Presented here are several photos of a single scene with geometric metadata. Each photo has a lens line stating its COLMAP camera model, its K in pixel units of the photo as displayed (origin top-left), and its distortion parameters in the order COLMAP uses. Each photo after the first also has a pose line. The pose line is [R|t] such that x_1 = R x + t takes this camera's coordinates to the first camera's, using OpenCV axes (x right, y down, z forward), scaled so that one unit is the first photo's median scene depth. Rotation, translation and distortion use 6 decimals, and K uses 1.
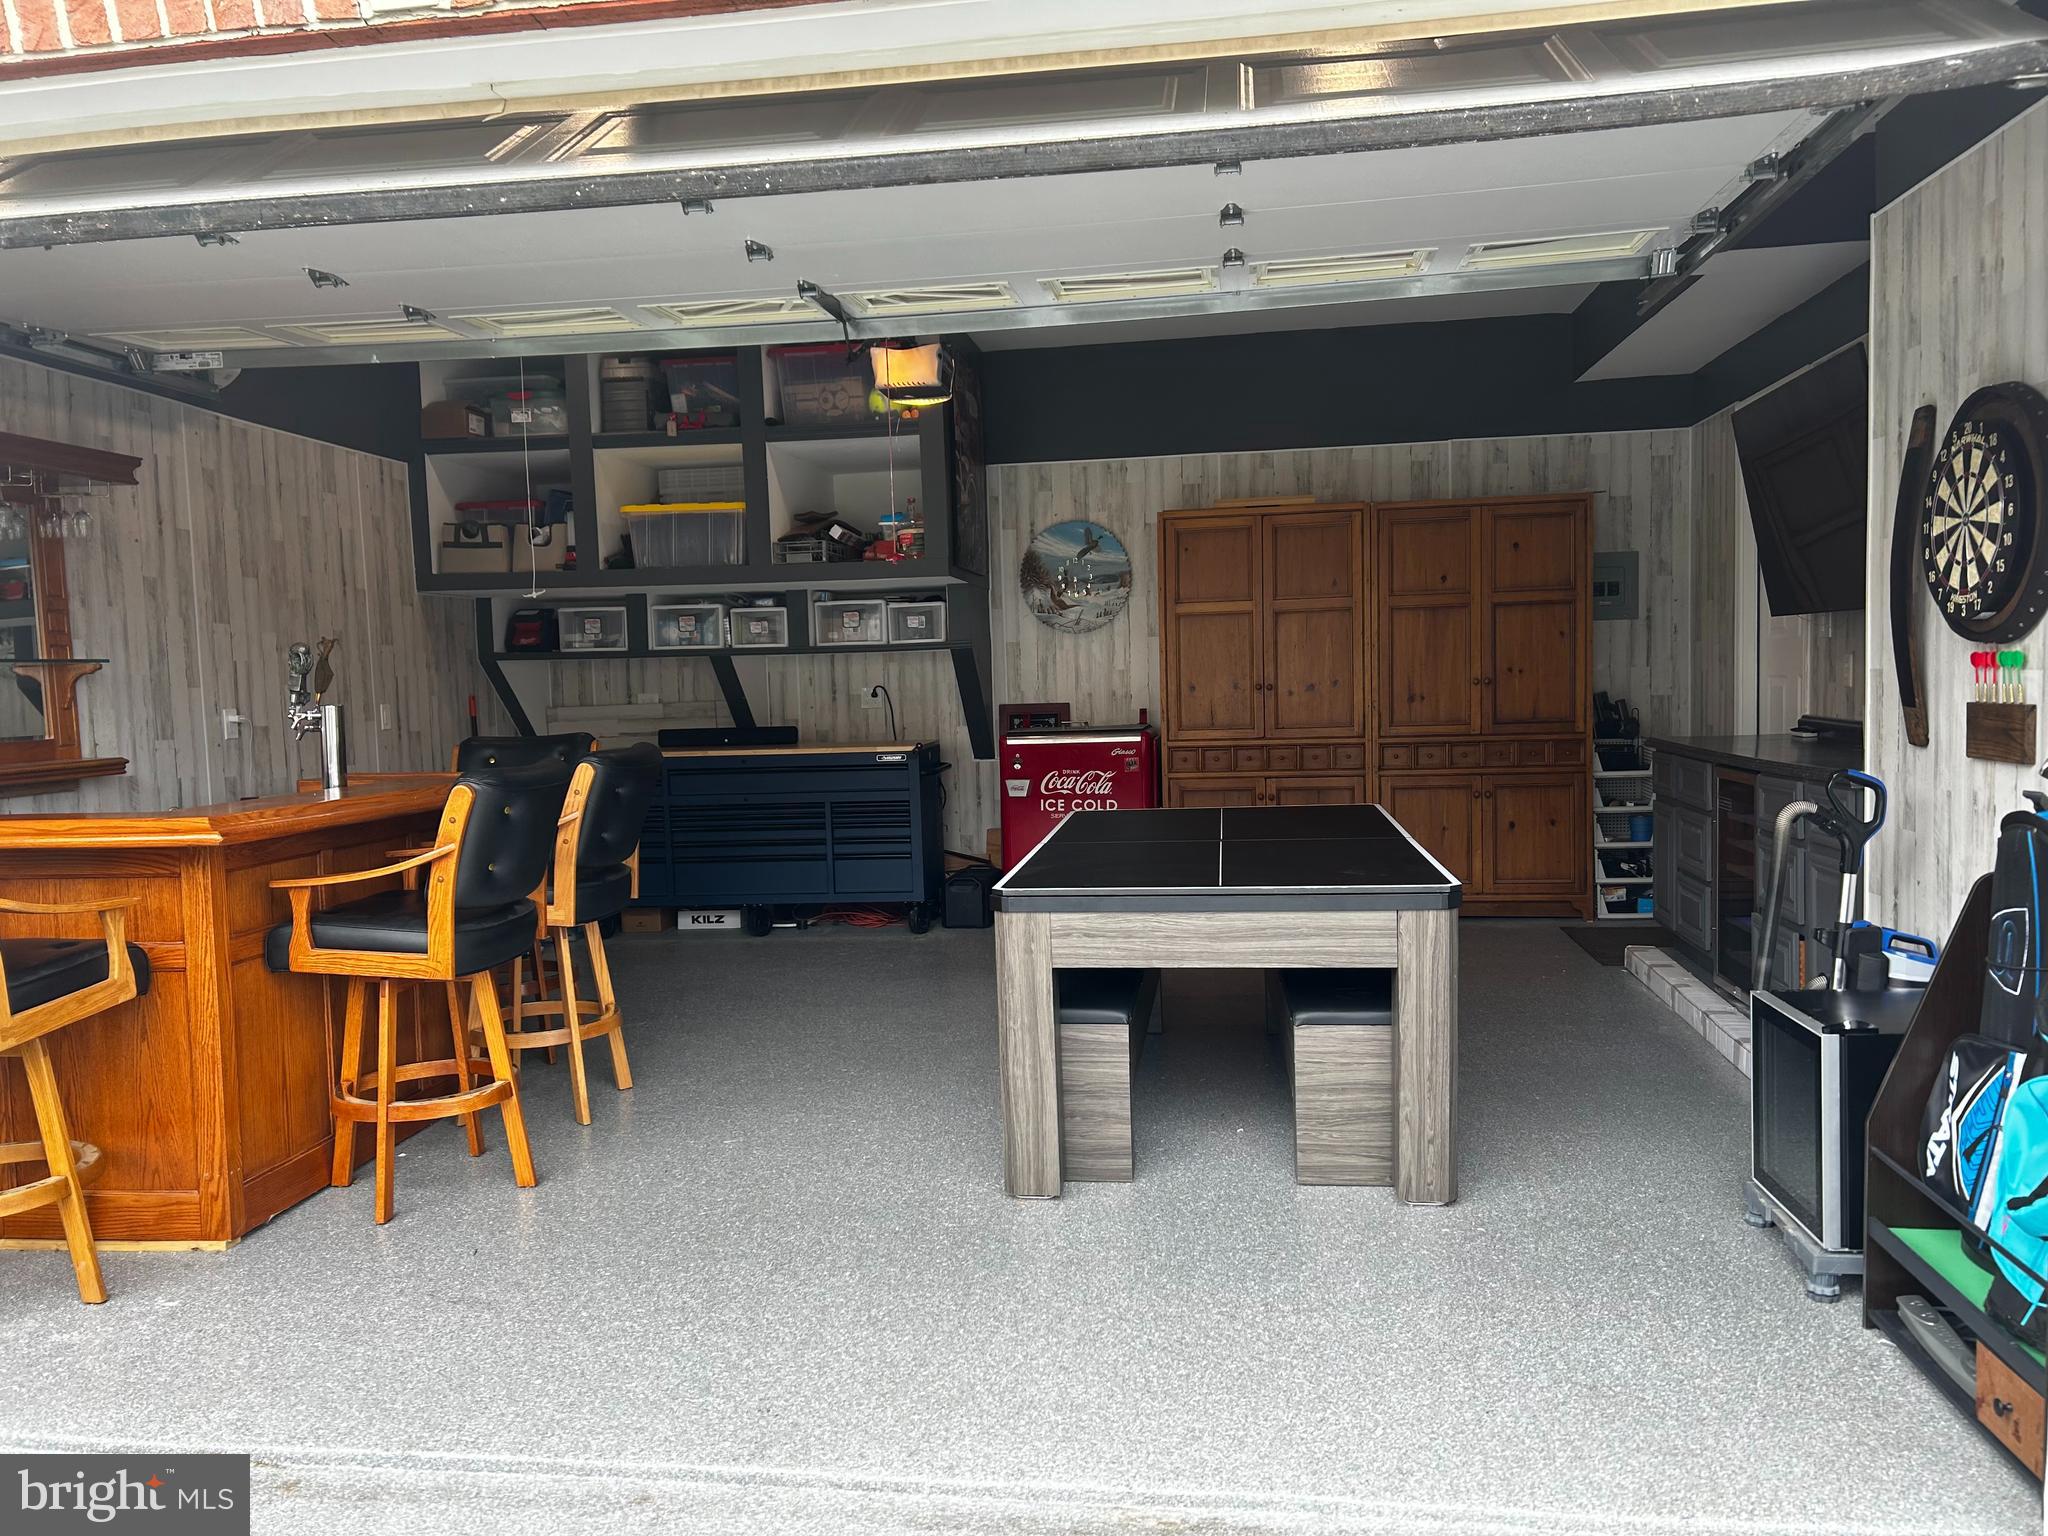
lens RADIAL K [[1526.6, 0, 1037.6], [0, 1526.6, 796.9], [0, 0, 1]] dist [0.084389, -0.093502]
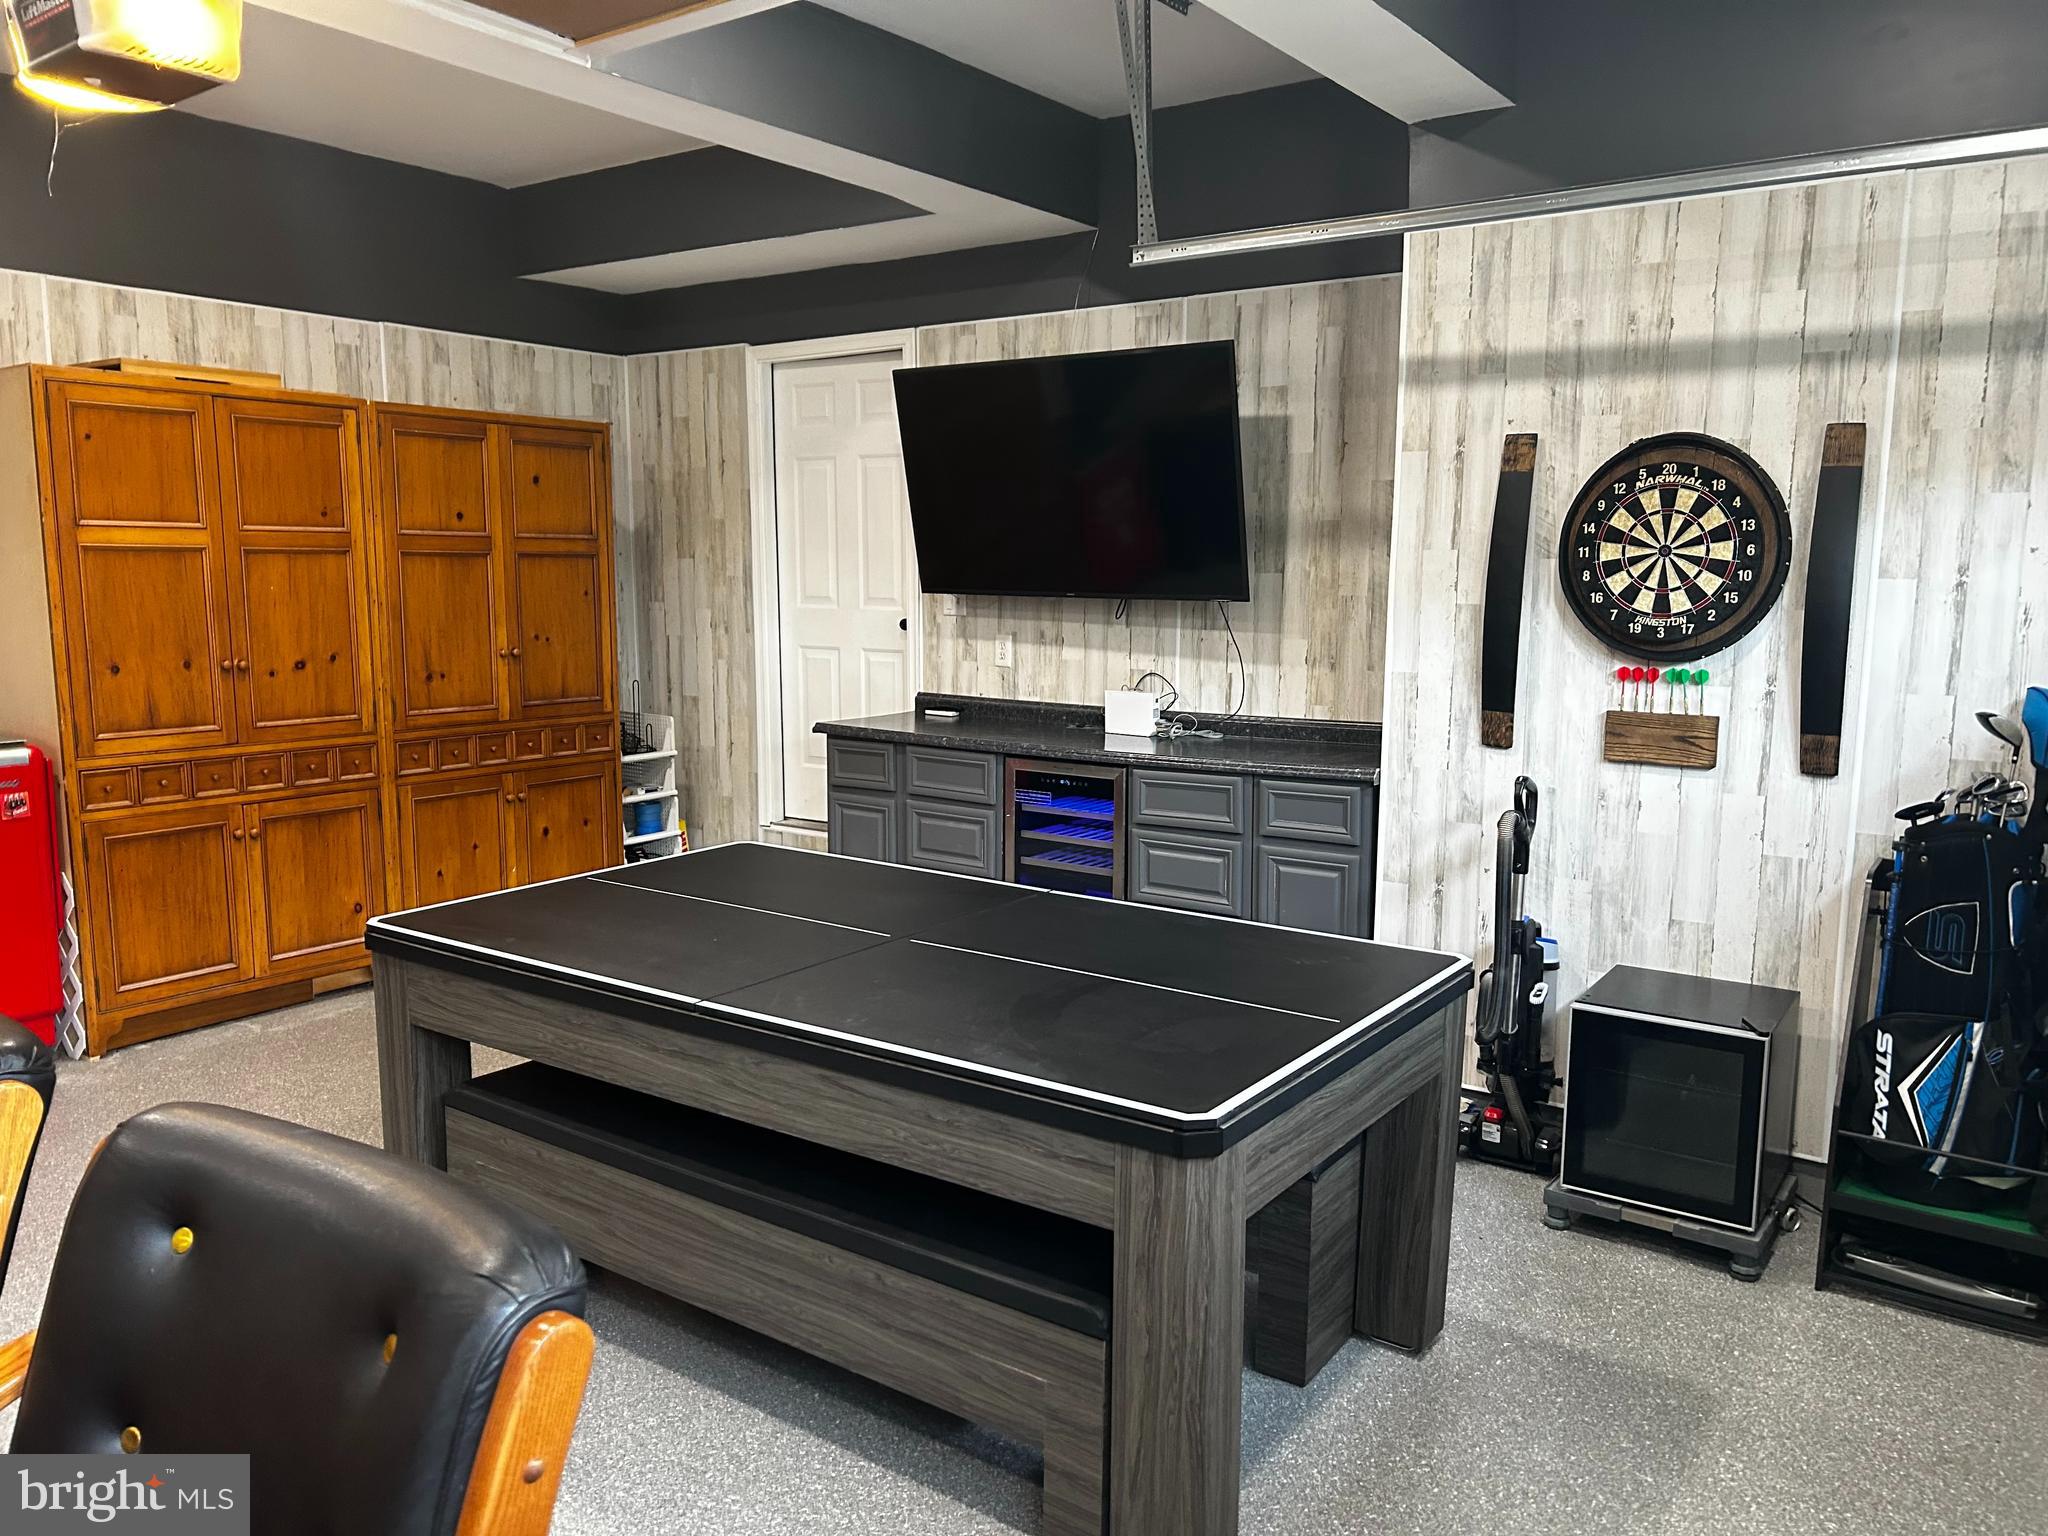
lens RADIAL K [[1524.2, 0, 1021.9], [0, 1524.2, 794.8], [0, 0, 1]] dist [0.044589, -0.035014]
pose [[0.467074, -0.100394, 0.878501, -0.281351], [0.052603, 0.994929, 0.085731, -0.056957], [-0.882652, 0.006169, 0.469986, 0.412138]]
